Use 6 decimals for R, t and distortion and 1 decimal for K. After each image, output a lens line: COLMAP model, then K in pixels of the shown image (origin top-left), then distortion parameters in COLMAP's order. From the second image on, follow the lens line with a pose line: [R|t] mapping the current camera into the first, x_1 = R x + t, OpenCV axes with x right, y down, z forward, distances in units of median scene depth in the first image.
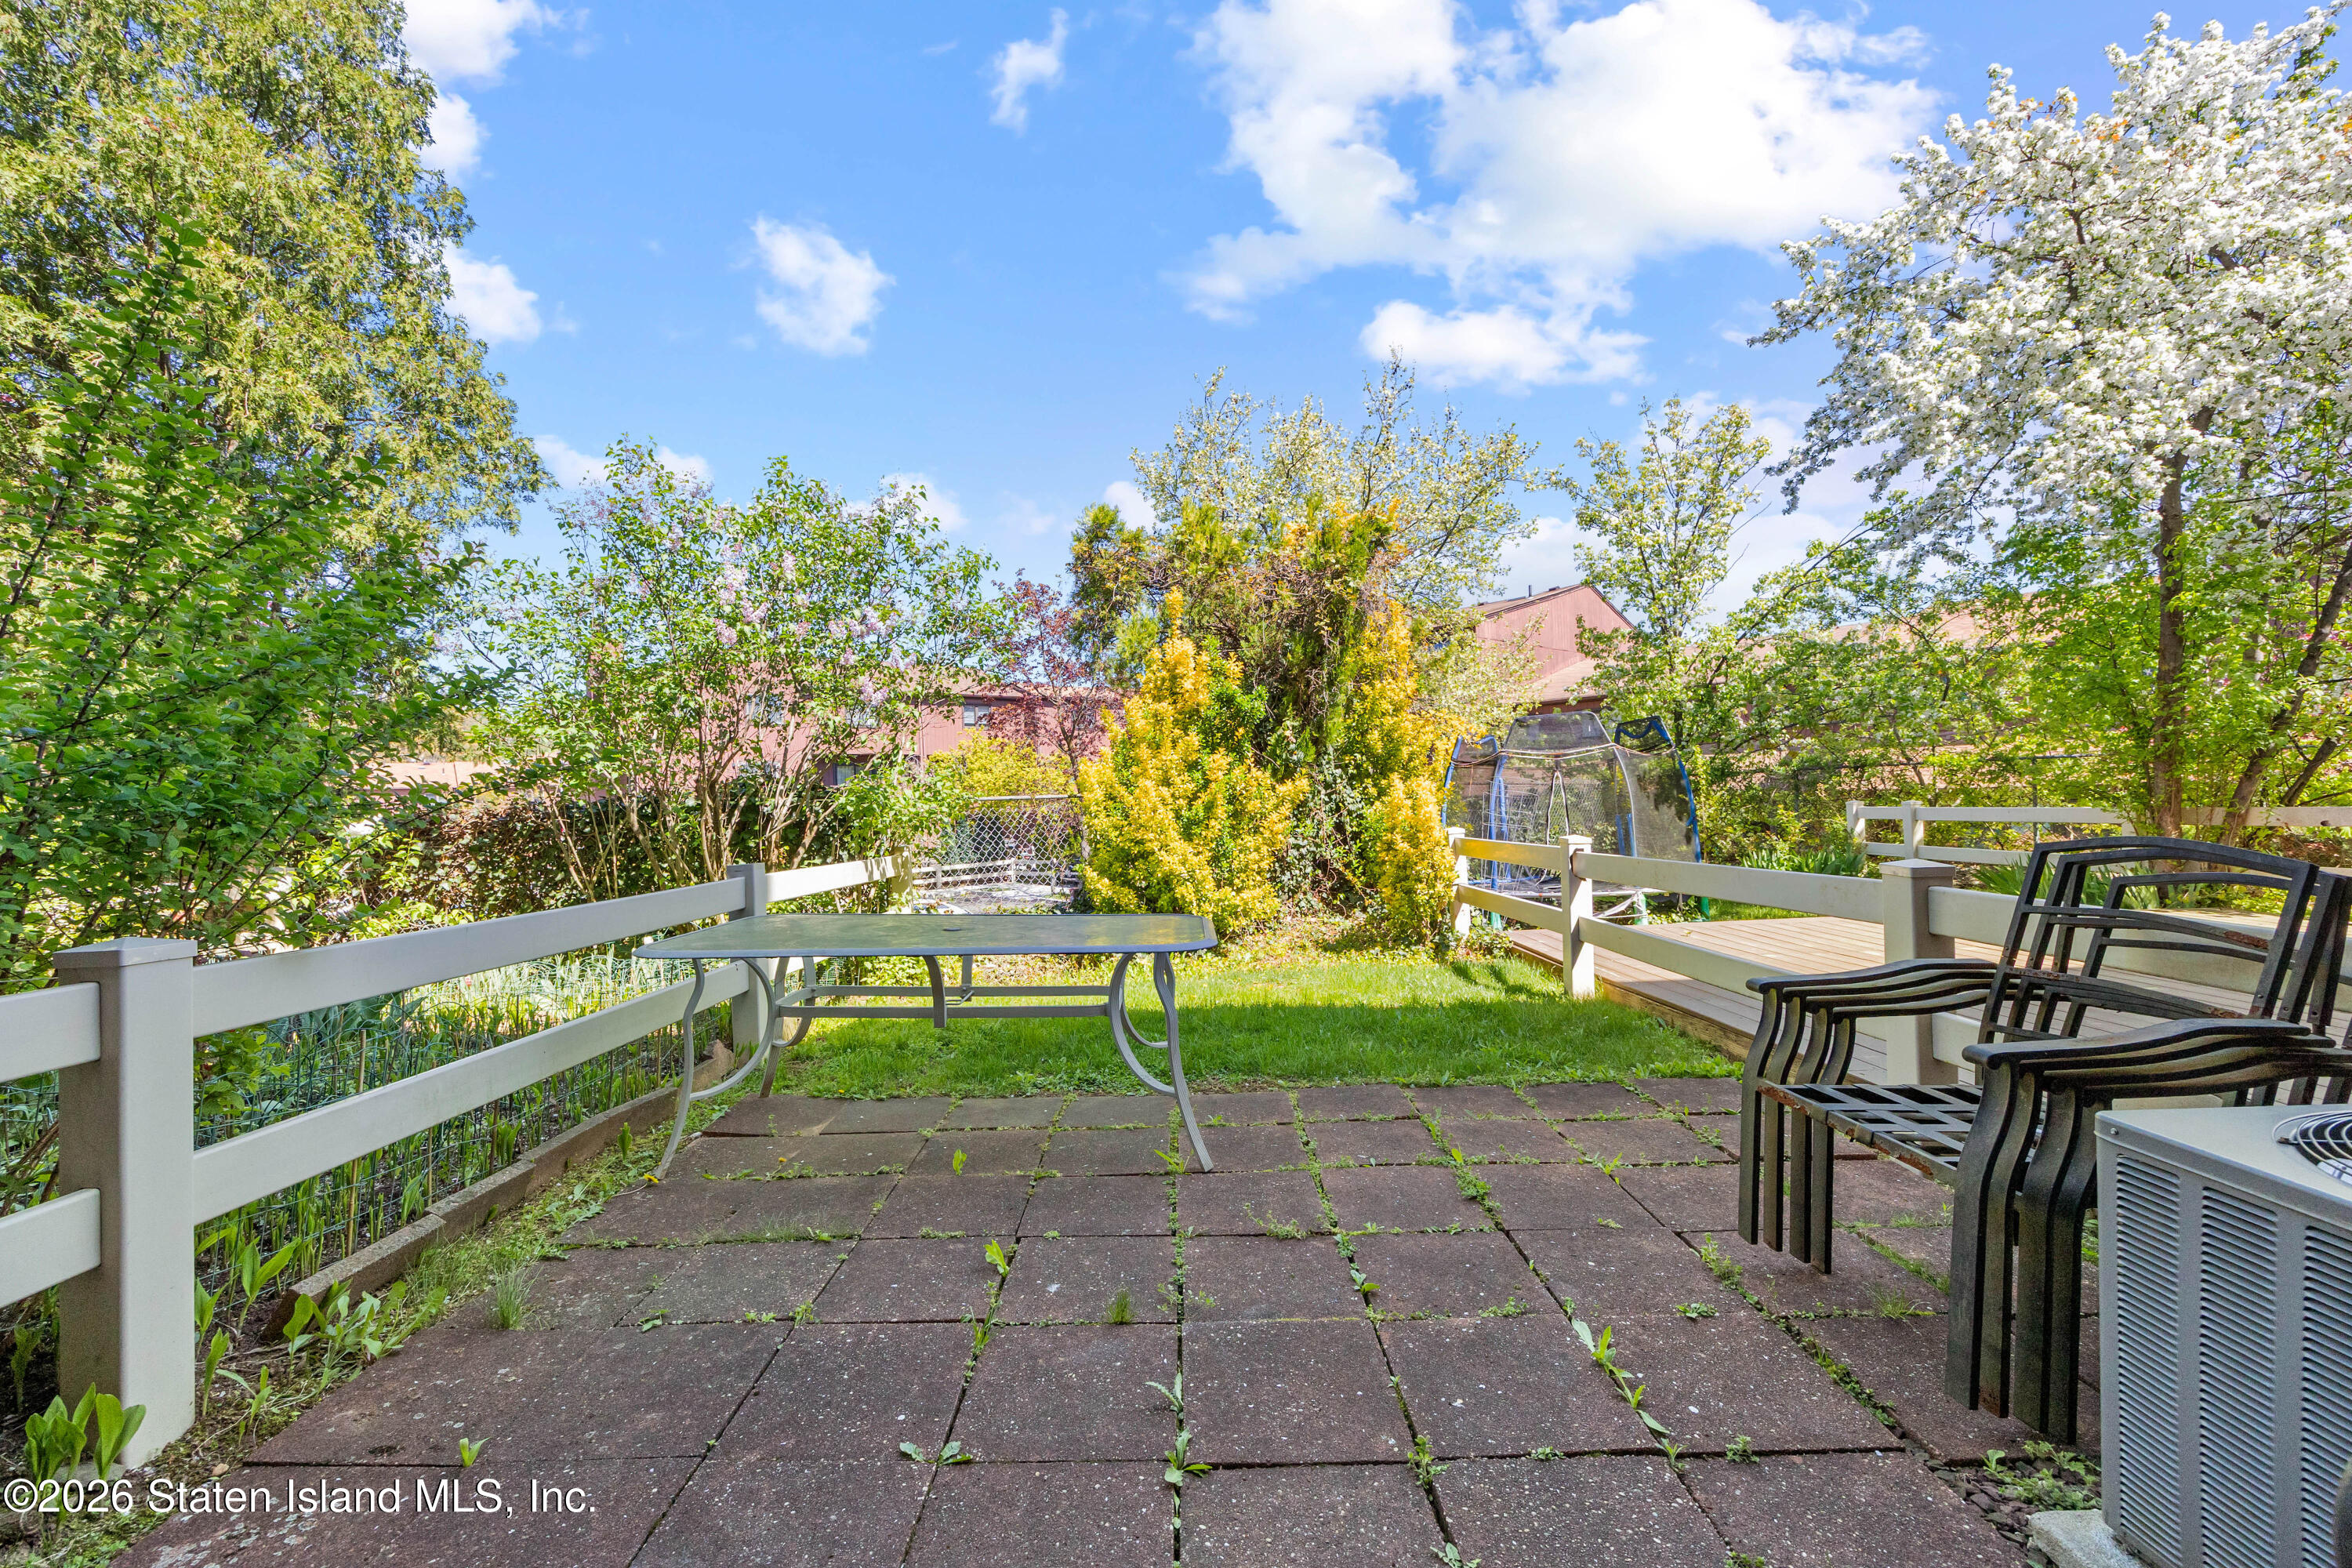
lens RADIAL K [[940.9, 0, 1178.2], [0, 940.9, 799.2], [0, 0, 1]] dist [-0.012923, 0.009025]
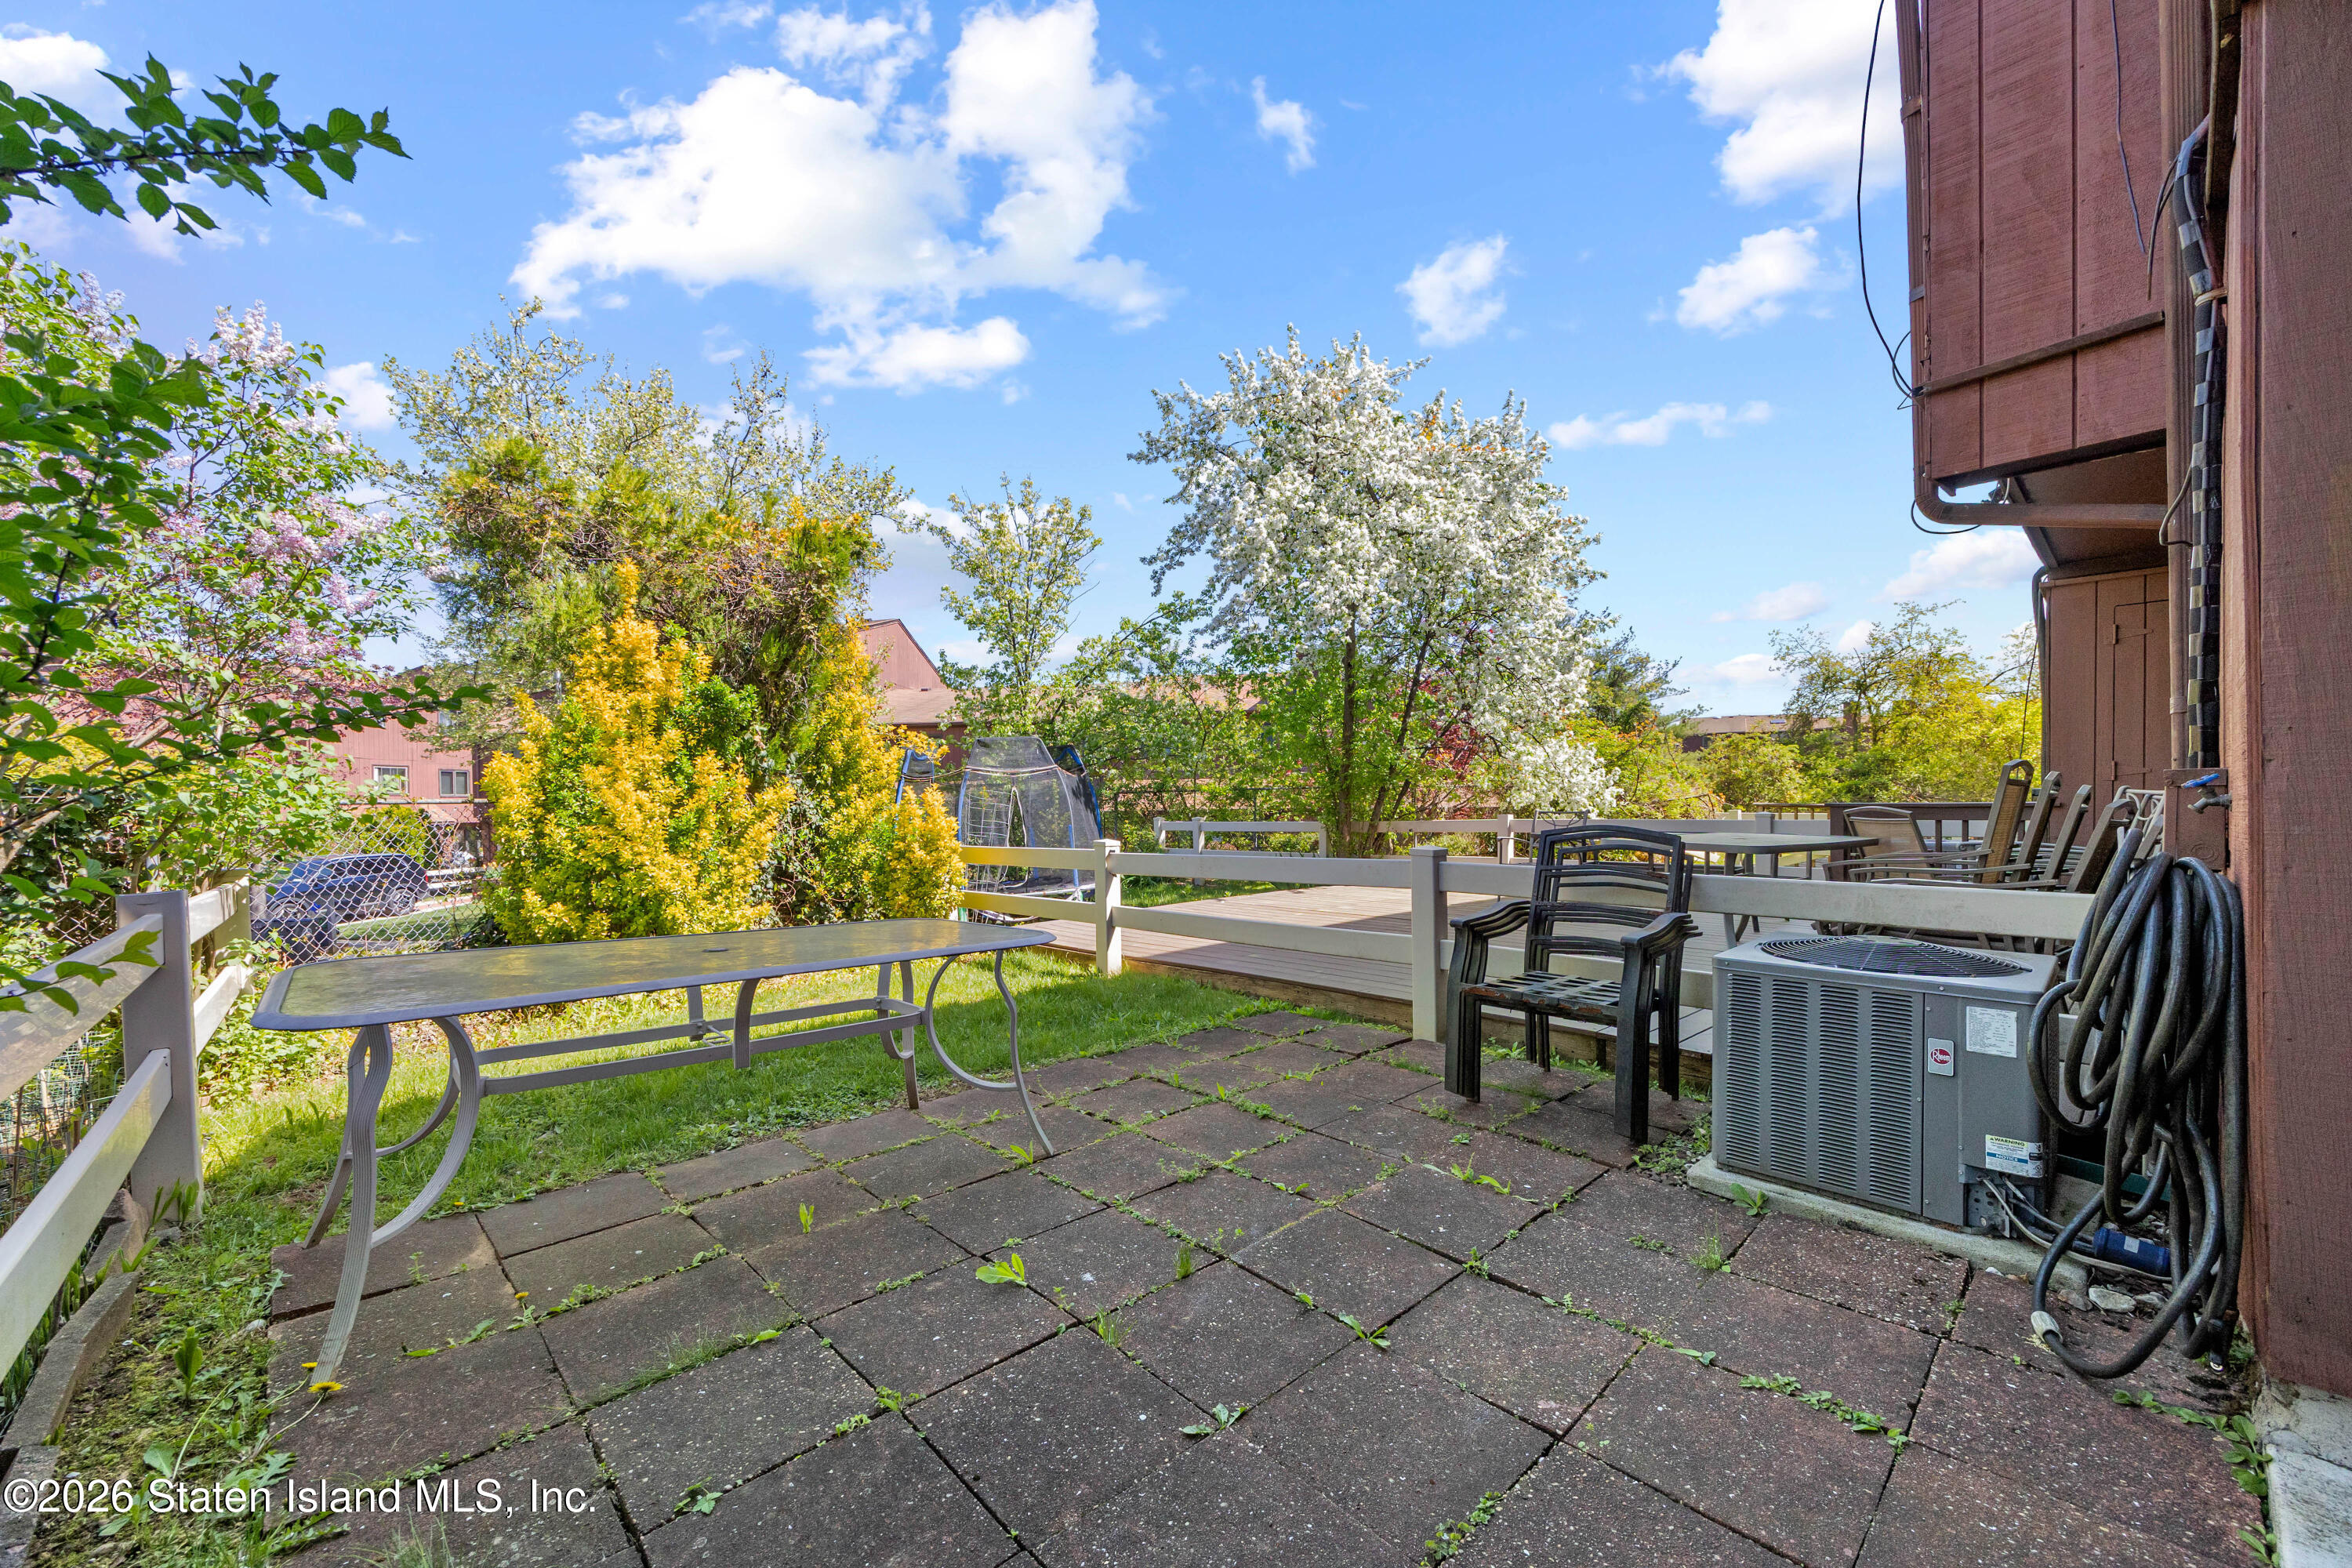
lens RADIAL K [[907.6, 0, 1163.5], [0, 907.6, 813.9], [0, 0, 1]] dist [-0.000422, 0.000249]
pose [[0.732167, 0.010932, 0.681037, -0.225047], [-0.006693, 0.999938, -0.008856, 0.011341], [-0.681092, 0.001925, 0.732195, 0.073100]]
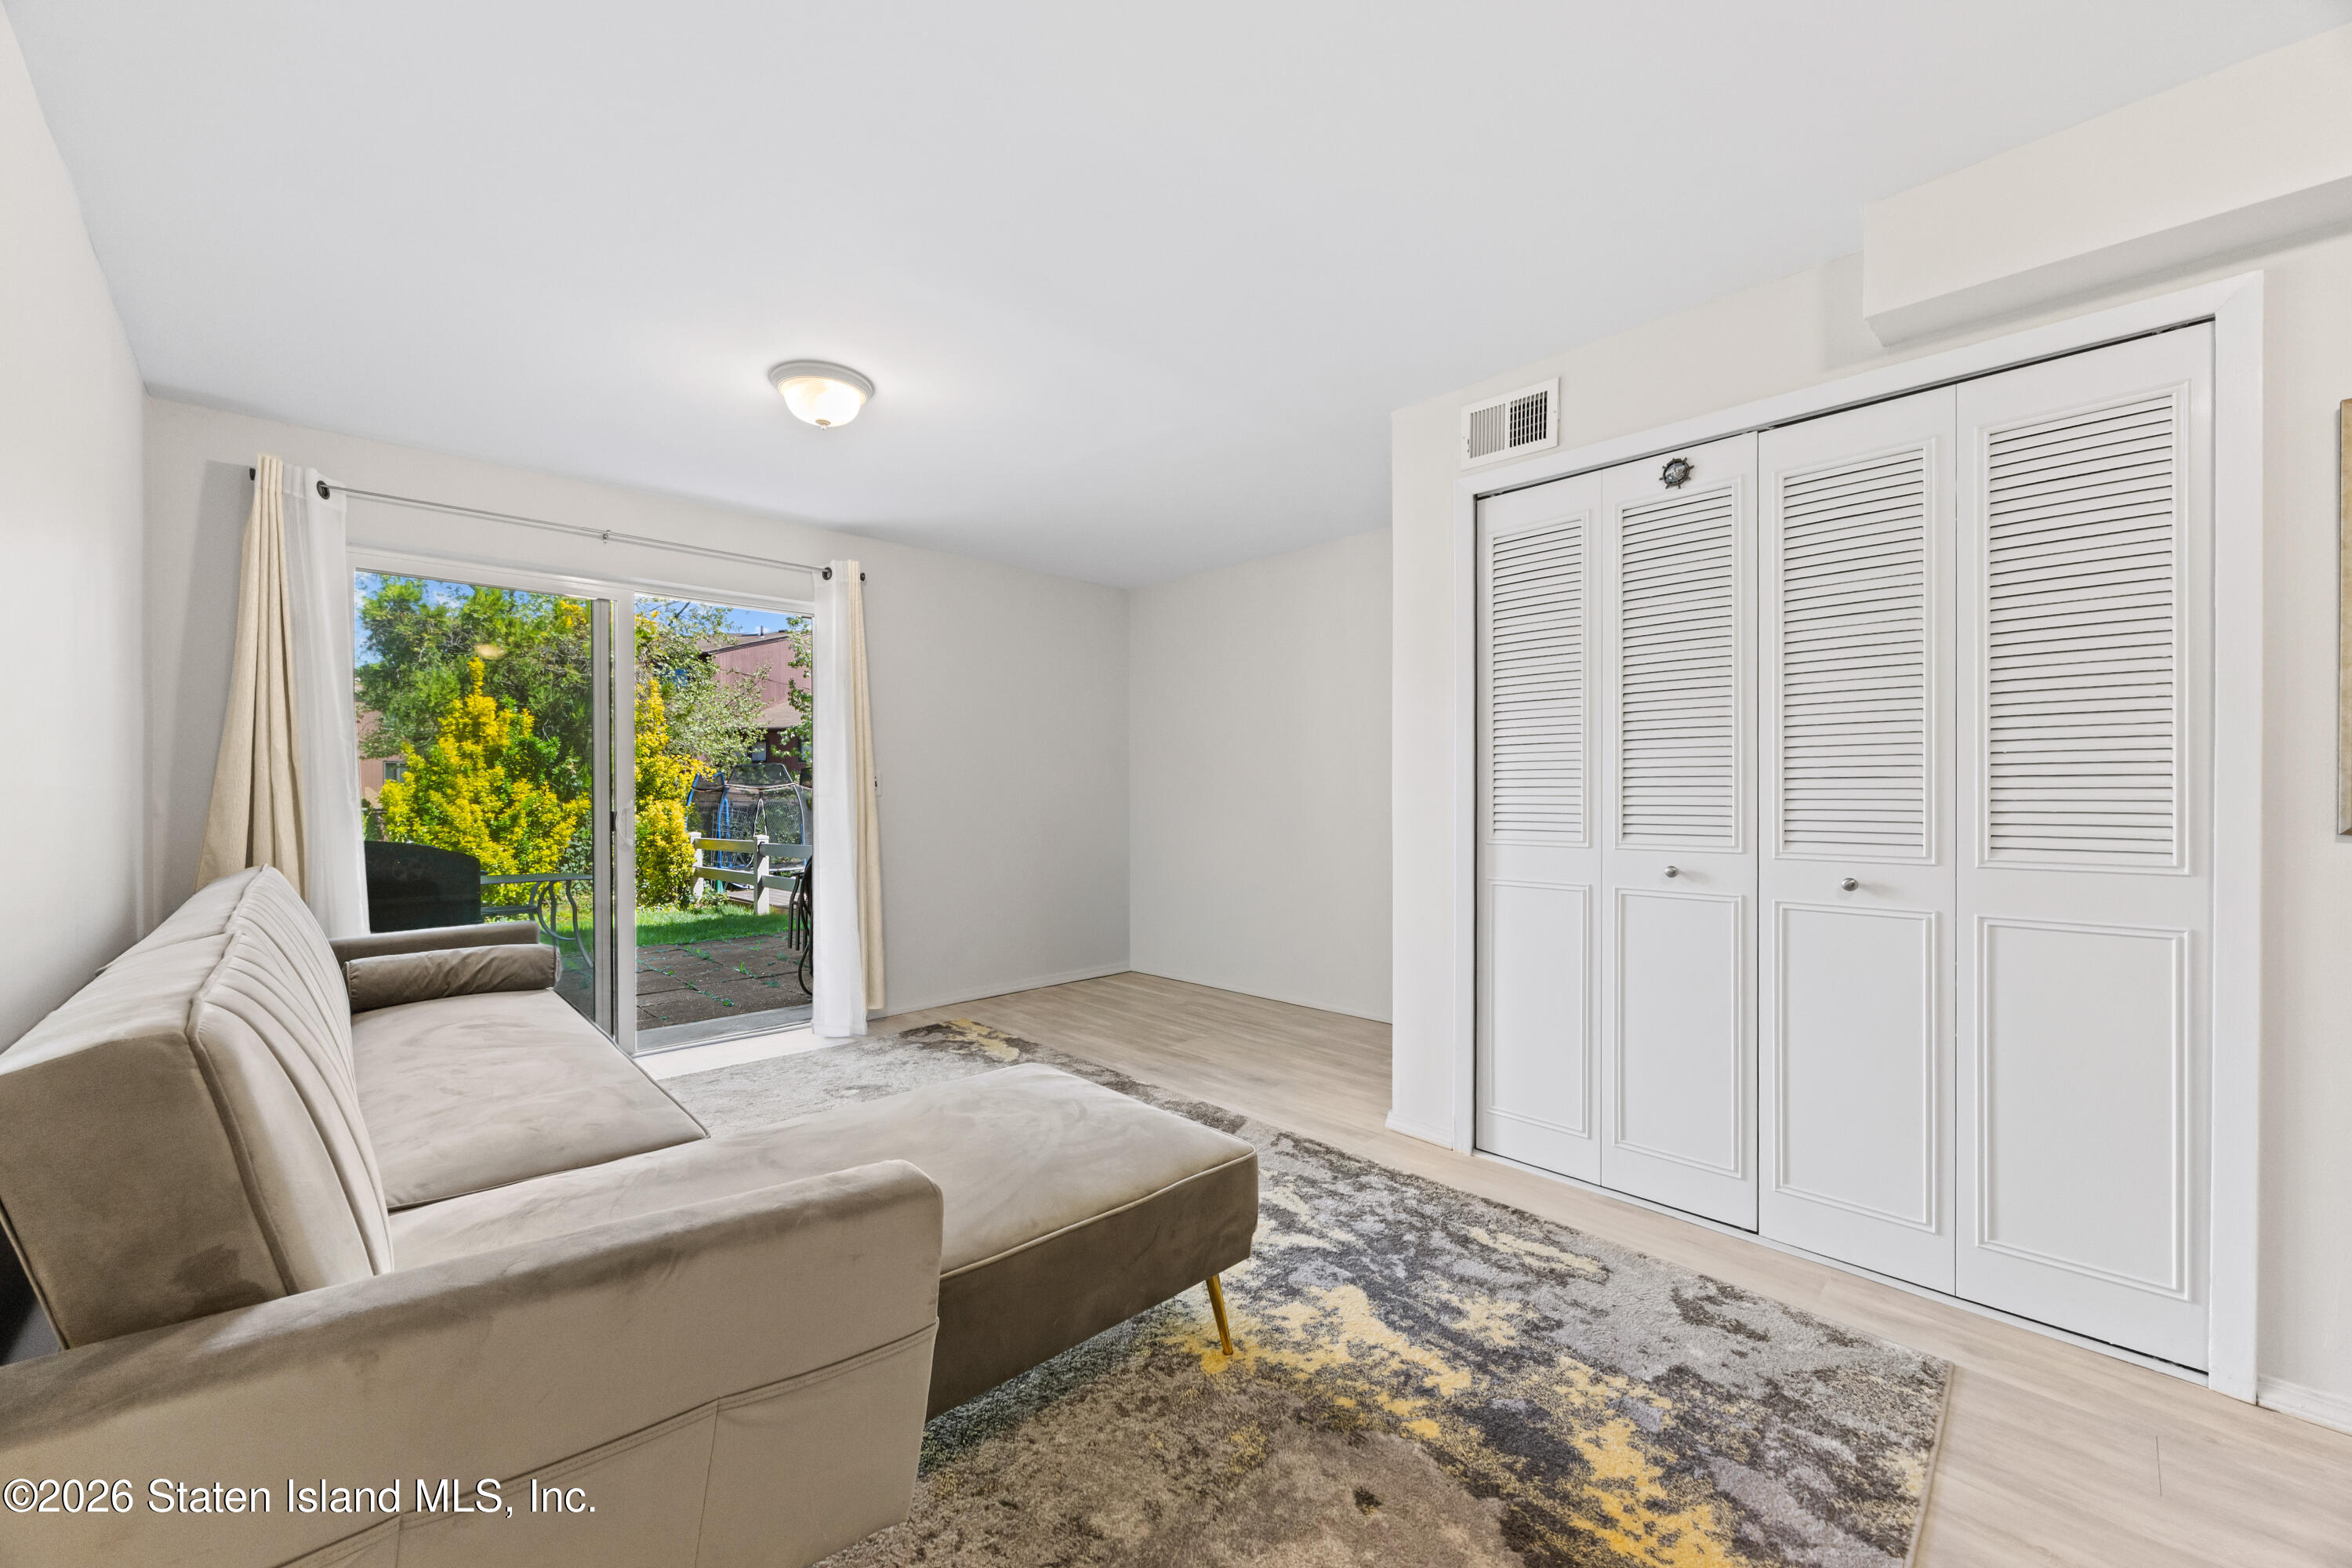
lens RADIAL K [[905.3, 0, 1171.8], [0, 905.3, 799.6], [0, 0, 1]] dist [-0.000214, 0.000105]
pose [[0.710913, 0.020968, 0.702967, -0.226179], [-0.015931, 0.999779, -0.013710, -0.017987], [-0.703099, -0.001452, 0.711090, -0.711211]]
